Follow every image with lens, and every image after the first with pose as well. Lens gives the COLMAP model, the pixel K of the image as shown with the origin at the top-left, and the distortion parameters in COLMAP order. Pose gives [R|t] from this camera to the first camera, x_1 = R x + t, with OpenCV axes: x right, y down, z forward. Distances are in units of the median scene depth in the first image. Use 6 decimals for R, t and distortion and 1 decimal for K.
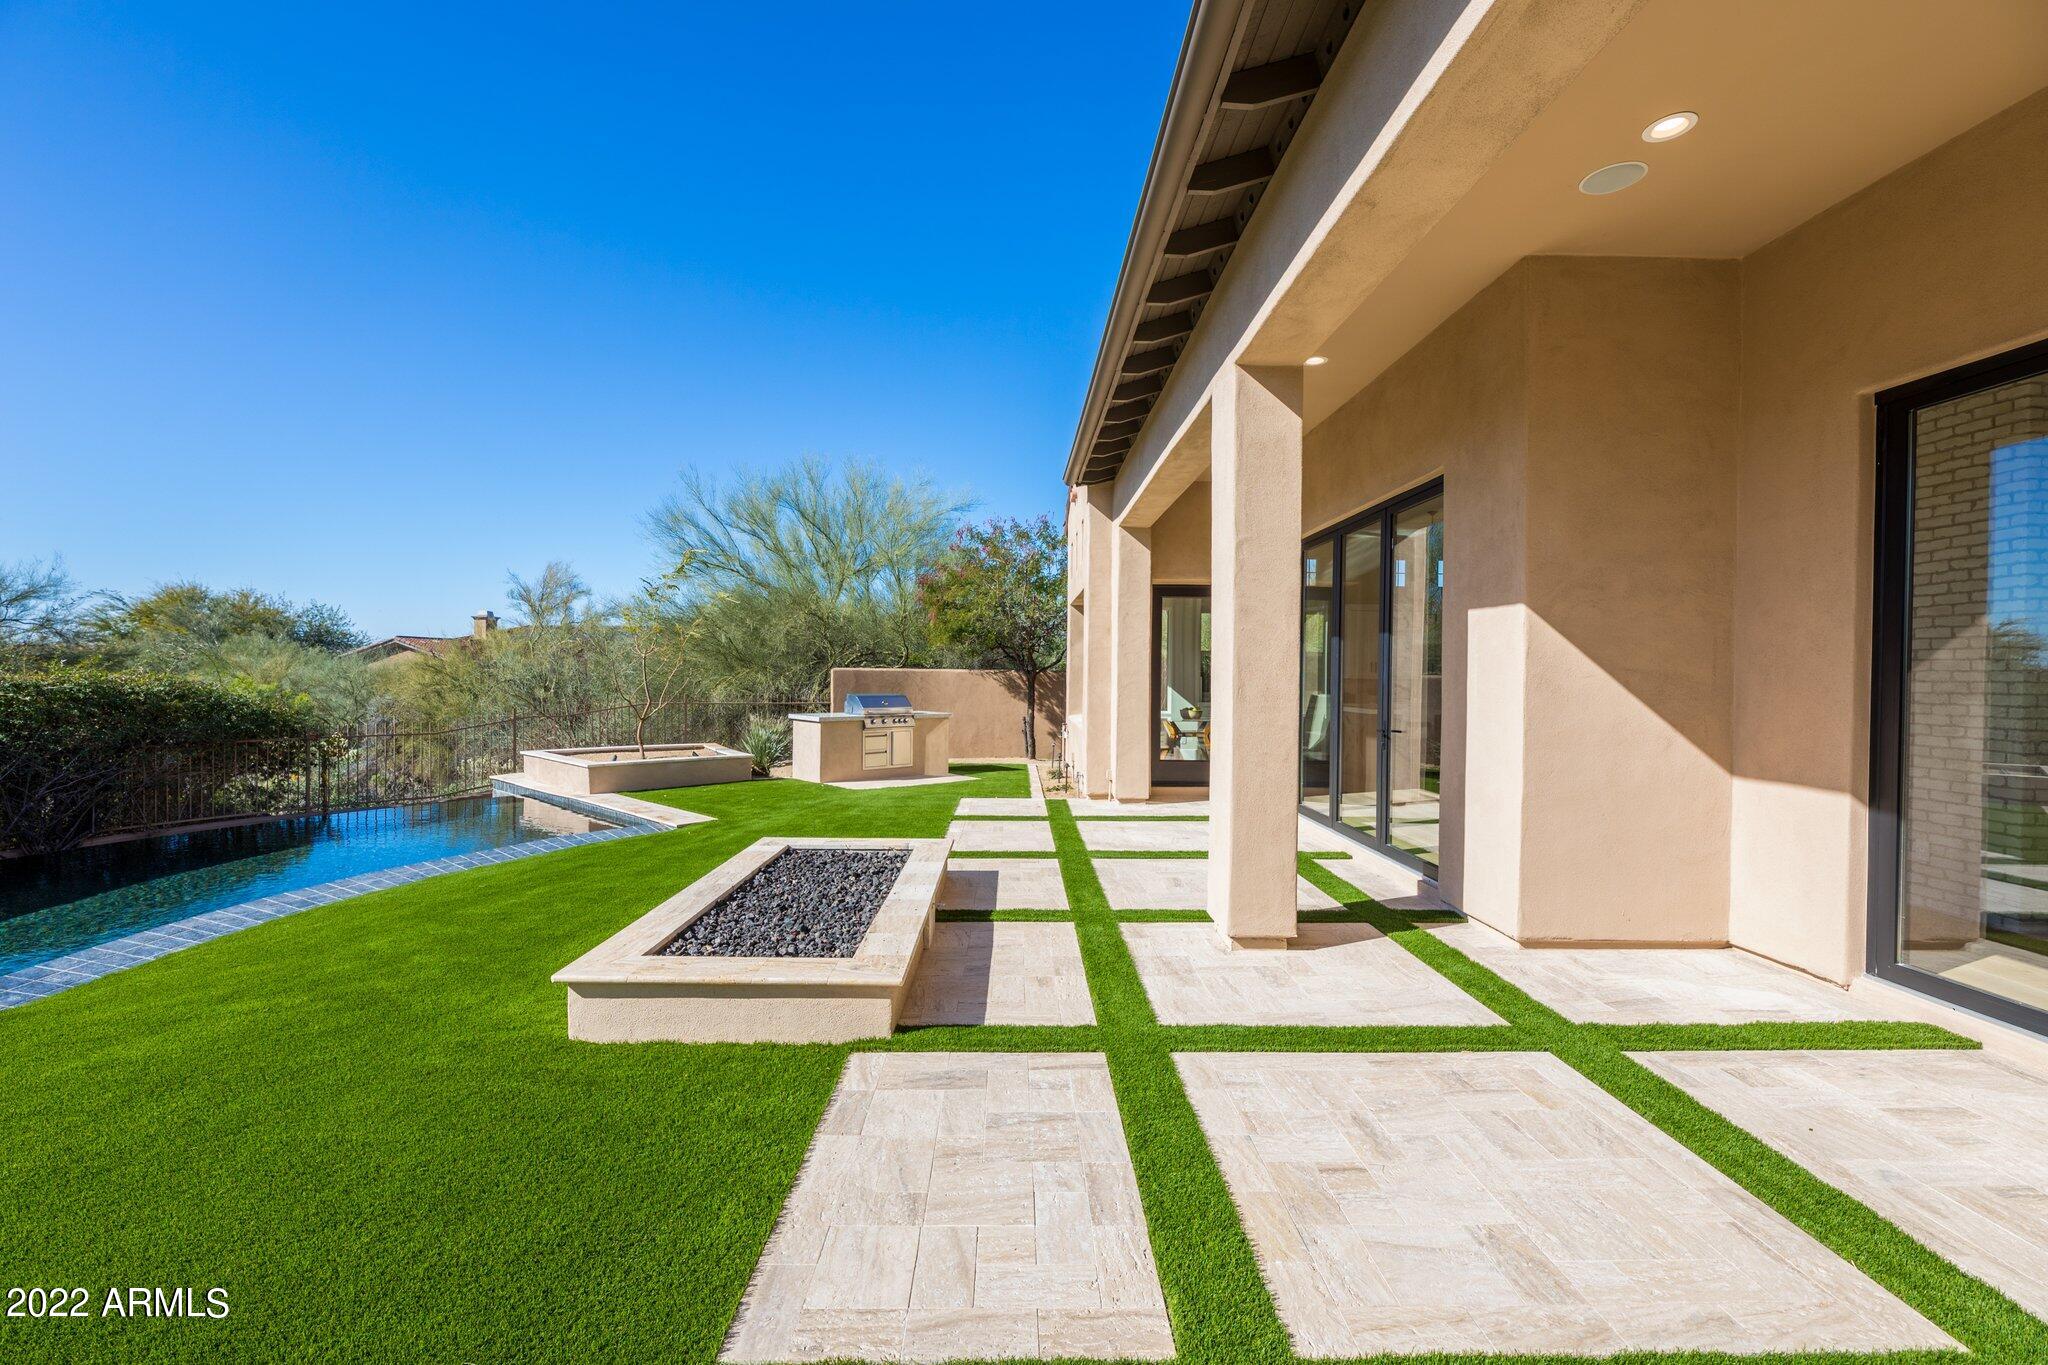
lens RADIAL K [[866.5, 0, 1024.0], [0, 866.5, 682.5], [0, 0, 1]] dist [-0.000512, -0.000249]
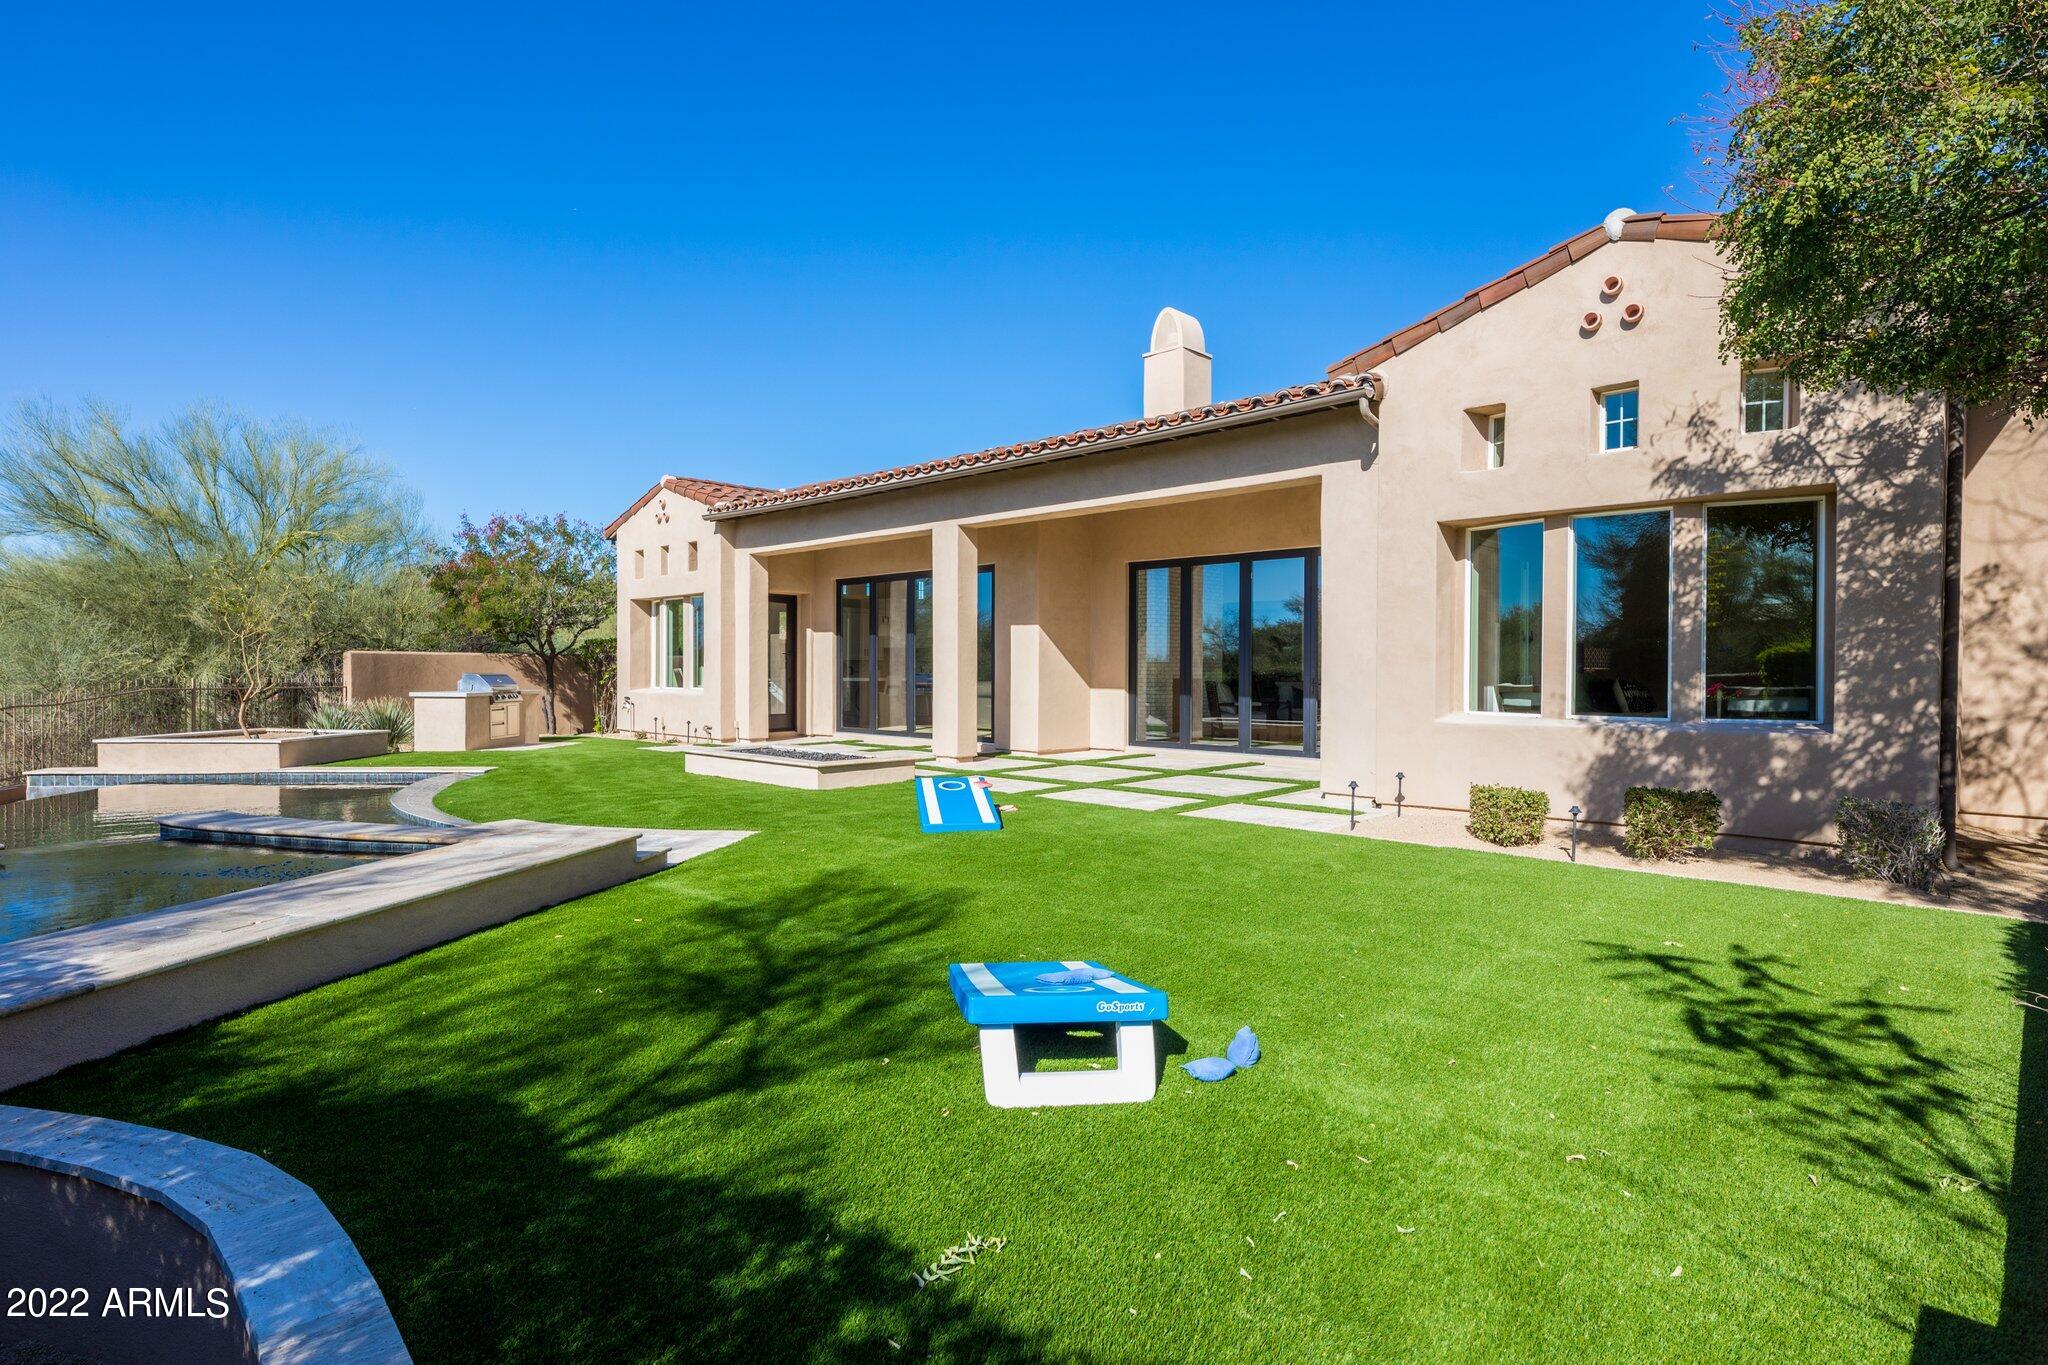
lens RADIAL K [[1026.9, 0, 1024.0], [0, 1026.9, 682.5], [0, 0, 1]] dist [-0.002573, 0.000348]
pose [[0.703728, -0.017861, 0.710245, -1.697481], [0.013643, 0.999839, 0.011626, 0.049423], [-0.710338, 0.001509, 0.703859, -1.187961]]
